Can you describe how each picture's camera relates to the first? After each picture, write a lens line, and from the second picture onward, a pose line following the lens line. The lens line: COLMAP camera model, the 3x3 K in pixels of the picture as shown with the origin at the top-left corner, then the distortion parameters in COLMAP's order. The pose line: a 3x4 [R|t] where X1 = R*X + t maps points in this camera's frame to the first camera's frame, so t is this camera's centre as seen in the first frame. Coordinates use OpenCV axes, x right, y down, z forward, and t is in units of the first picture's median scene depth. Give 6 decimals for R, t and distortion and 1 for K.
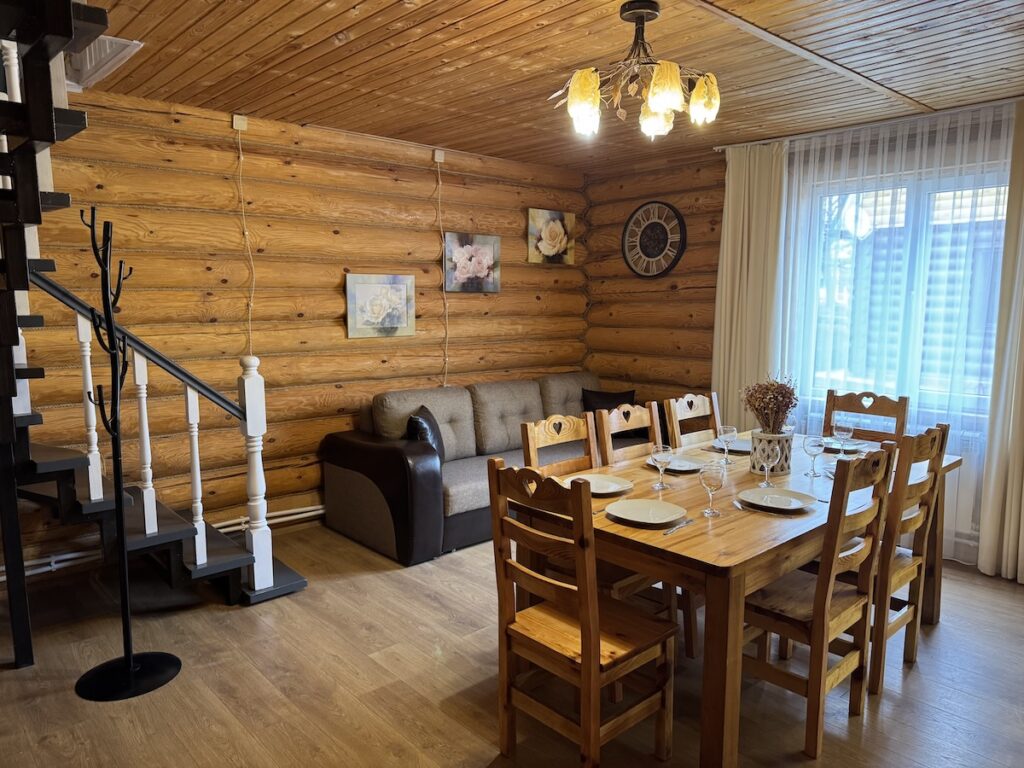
lens RADIAL K [[721.7, 0, 512.1], [0, 721.7, 386.5], [0, 0, 1]] dist [0.136440, -0.254716]
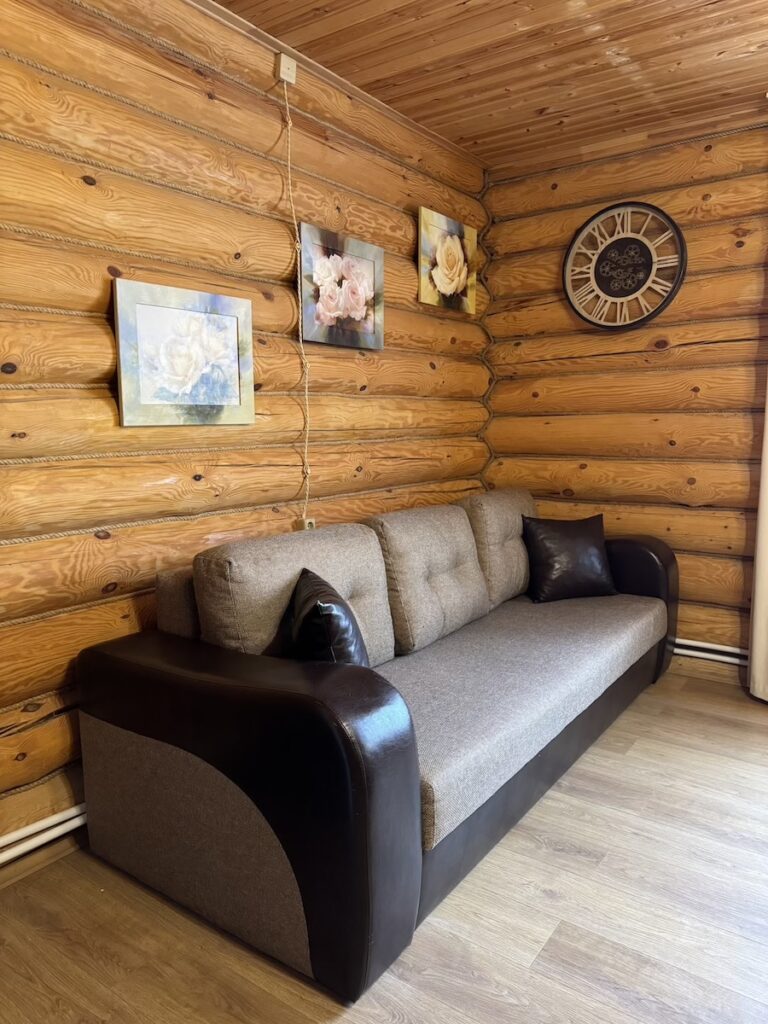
lens RADIAL K [[721.7, 0, 384.0], [0, 721.7, 512.0], [0, 0, 1]] dist [0.136440, -0.254716]
pose [[0.974309, -0.038669, 0.221872, -0.154510], [0.036990, 0.999247, 0.011718, -0.012046], [-0.222158, -0.003210, 0.975005, 0.474847]]
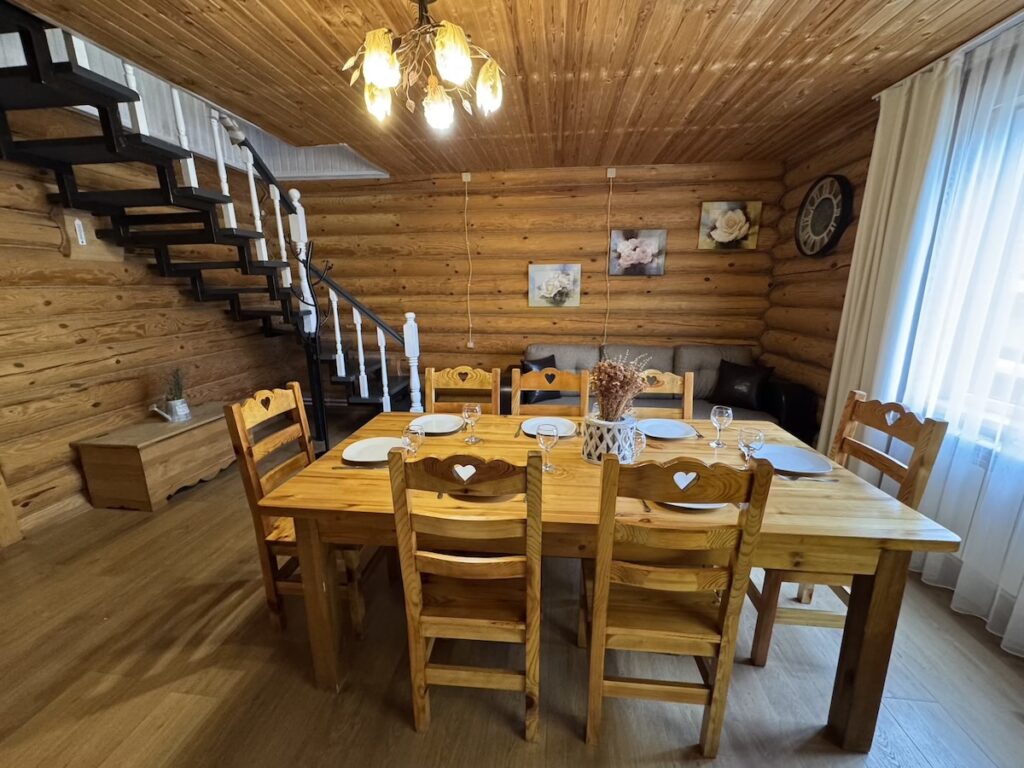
lens RADIAL K [[413.3, 0, 506.2], [0, 413.3, 379.7], [0, 0, 1]] dist [-0.001289, 0.000174]
pose [[0.657464, 0.161687, -0.735934, 0.382818], [-0.089353, 0.986544, 0.136921, -0.025721], [0.748169, -0.024263, 0.663064, 0.332165]]
